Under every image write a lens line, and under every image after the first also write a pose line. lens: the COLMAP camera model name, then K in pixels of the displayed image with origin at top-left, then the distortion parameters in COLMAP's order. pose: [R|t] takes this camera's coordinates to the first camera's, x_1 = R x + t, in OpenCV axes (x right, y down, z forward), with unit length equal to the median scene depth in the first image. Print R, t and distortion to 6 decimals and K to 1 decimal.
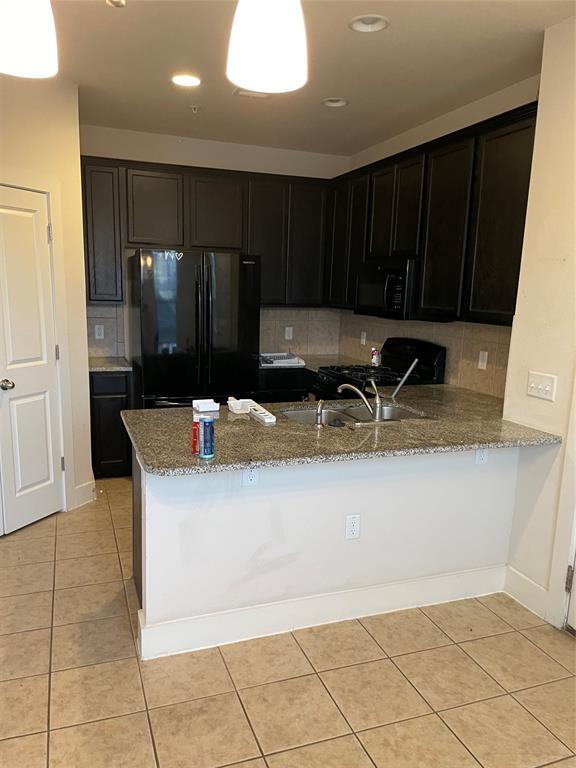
lens RADIAL K [[587.9, 0, 285.6], [0, 587.9, 398.7], [0, 0, 1]] dist [0.009481, 0.001274]
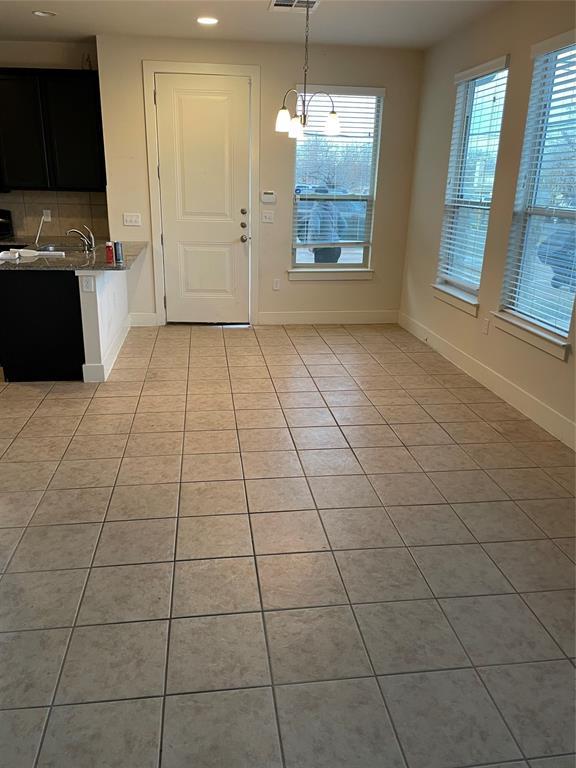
lens RADIAL K [[587.9, 0, 285.6], [0, 587.9, 398.7], [0, 0, 1]] dist [0.009481, 0.001274]
pose [[0.215246, -0.360142, 0.907726, -1.651843], [0.167648, 0.929342, 0.328964, -0.027105], [-0.962062, 0.081371, 0.260414, -0.042397]]
